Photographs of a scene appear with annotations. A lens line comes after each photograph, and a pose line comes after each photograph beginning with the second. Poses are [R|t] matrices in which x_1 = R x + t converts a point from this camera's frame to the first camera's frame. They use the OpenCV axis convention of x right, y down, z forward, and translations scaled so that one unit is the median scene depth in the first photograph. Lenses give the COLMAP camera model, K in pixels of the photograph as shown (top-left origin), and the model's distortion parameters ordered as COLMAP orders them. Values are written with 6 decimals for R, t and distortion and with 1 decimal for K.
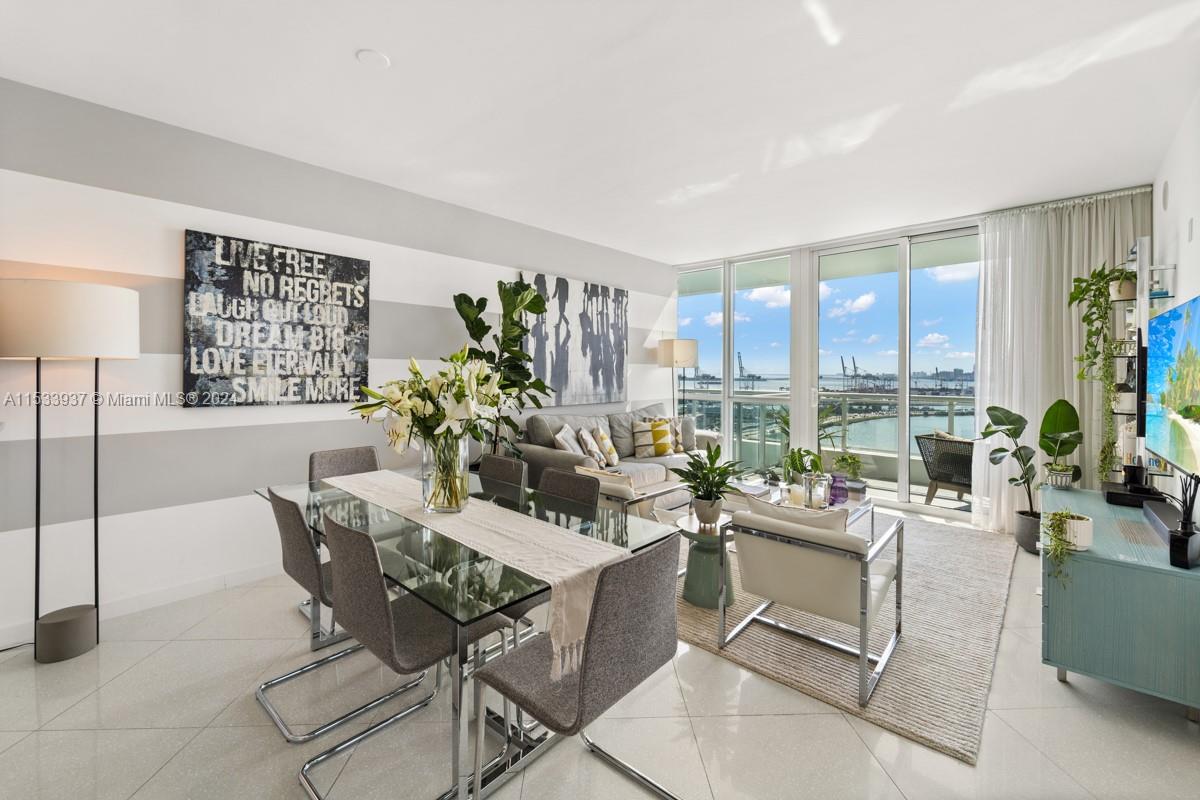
lens RADIAL K [[489.5, 0, 601.4], [0, 489.5, 374.0], [0, 0, 1]] dist [0.003592, -0.001382]
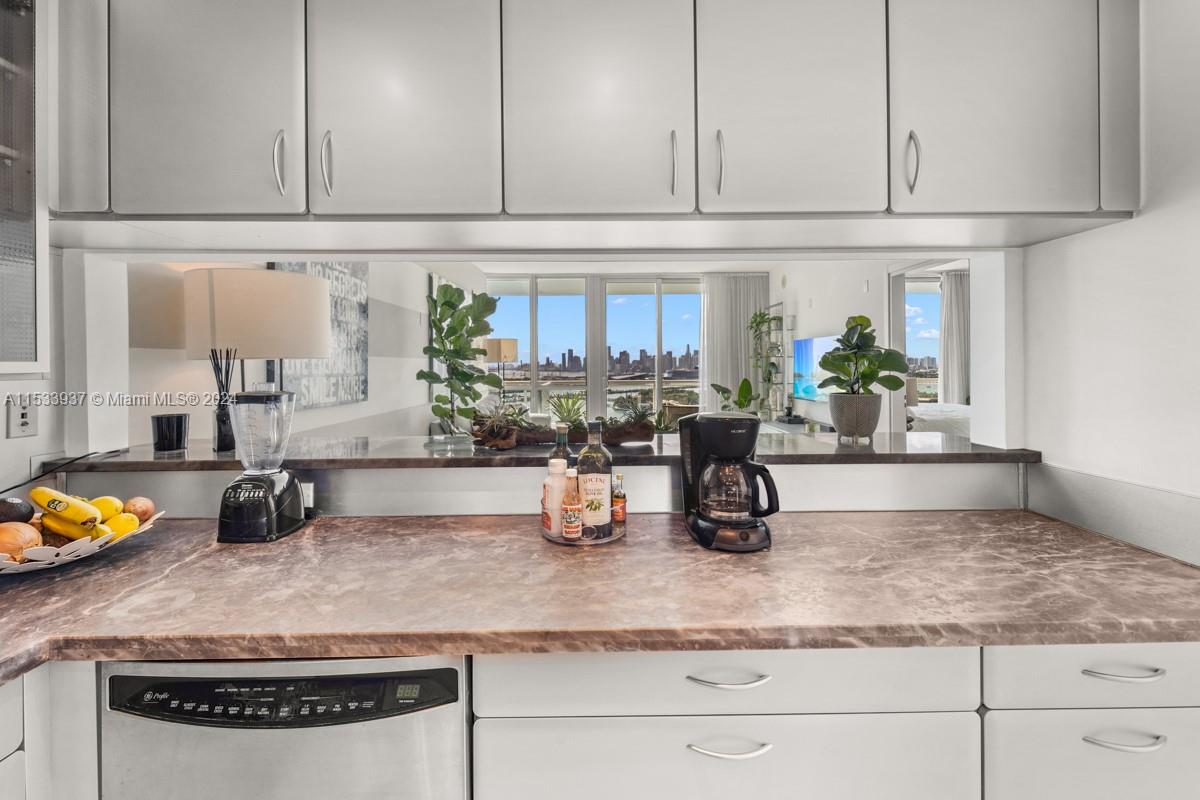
lens RADIAL K [[489.5, 0, 606.6], [0, 489.5, 384.0], [0, 0, 1]] dist [0.003592, -0.001382]
pose [[0.726952, -0.036913, 0.685696, -0.854206], [0.014391, 0.999154, 0.038530, -0.007880], [-0.686538, -0.018142, 0.726868, -0.045491]]
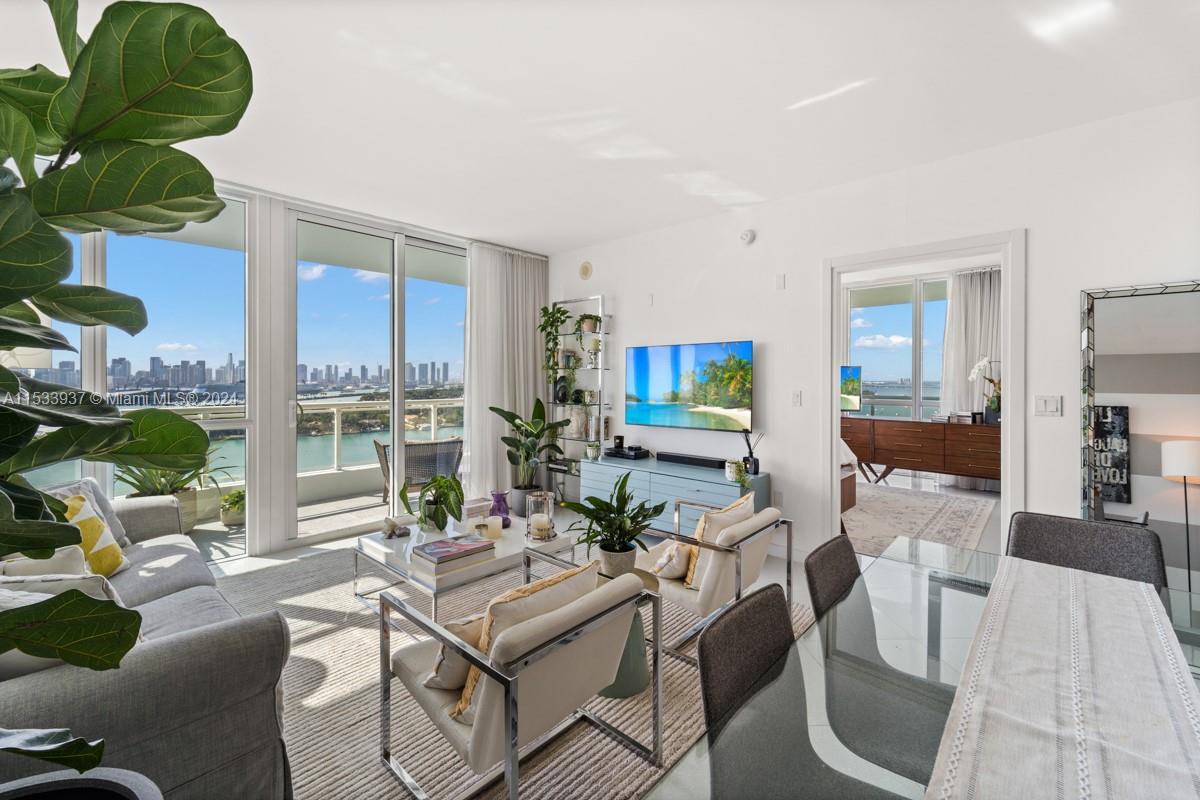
lens RADIAL K [[489.5, 0, 599.2], [0, 489.5, 403.3], [0, 0, 1]] dist [0.003592, -0.001382]
pose [[-0.000248, -0.056540, 0.998400, -0.463407], [0.003410, 0.998394, 0.056541, -0.012032], [-0.999994, 0.003419, -0.000055, 0.886616]]
